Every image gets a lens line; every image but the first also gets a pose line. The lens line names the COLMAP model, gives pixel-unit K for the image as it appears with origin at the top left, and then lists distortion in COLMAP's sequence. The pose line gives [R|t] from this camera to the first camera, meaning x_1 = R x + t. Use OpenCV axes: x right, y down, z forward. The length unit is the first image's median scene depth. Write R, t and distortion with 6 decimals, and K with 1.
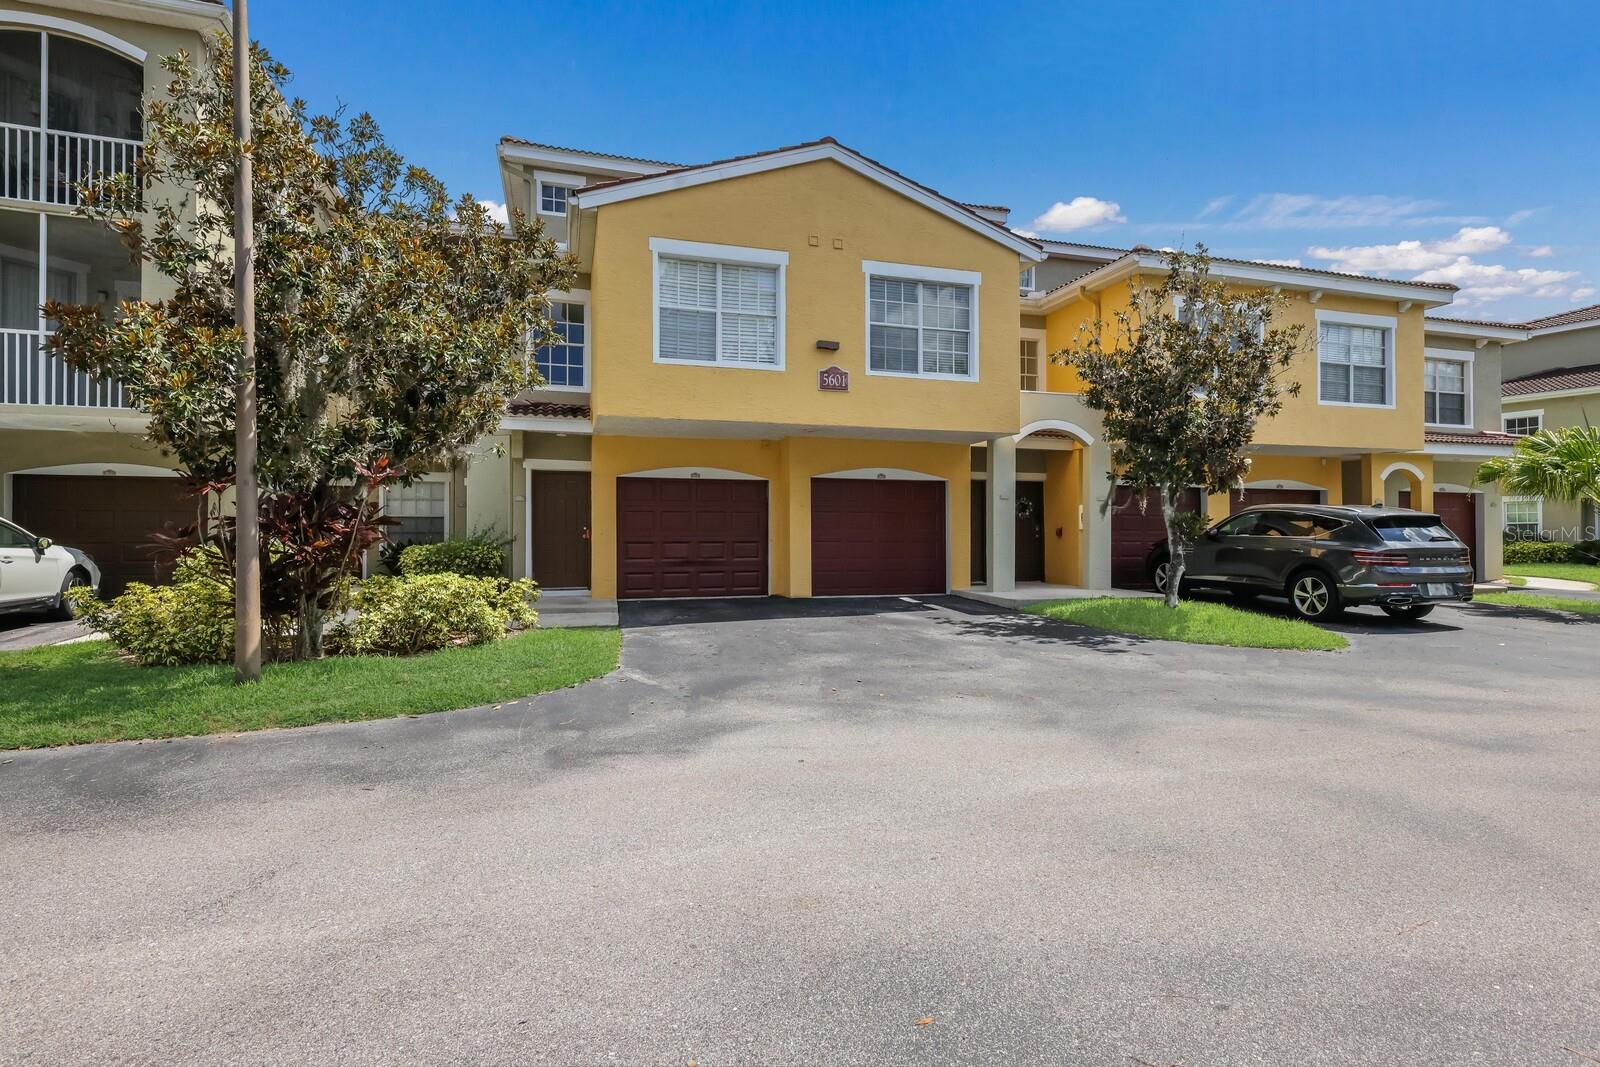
lens RADIAL K [[792.4, 0, 797.5], [0, 792.4, 533.6], [0, 0, 1]] dist [0.023282, 0.000128]
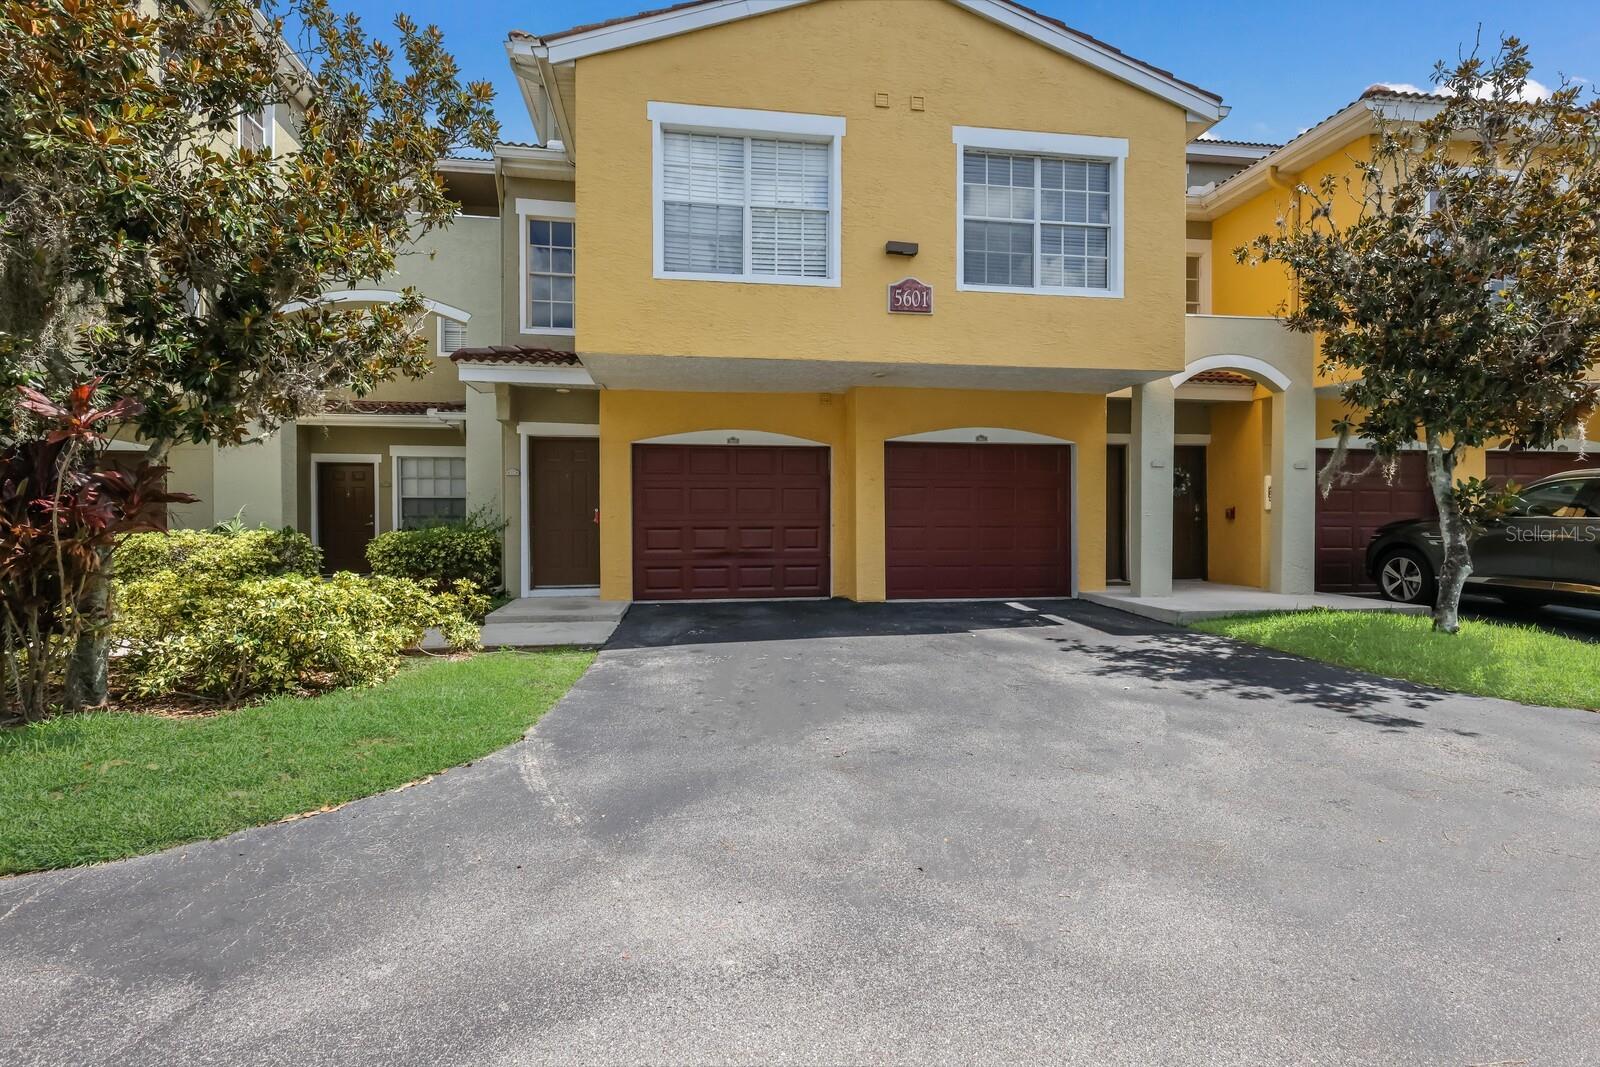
lens RADIAL K [[792.4, 0, 802.1], [0, 792.4, 528.8], [0, 0, 1]] dist [0.023282, 0.000128]
pose [[0.991485, -0.000128, -0.130220, 0.040716], [0.001954, 0.999902, 0.013893, 0.001481], [0.130205, -0.014029, 0.991388, 0.274410]]
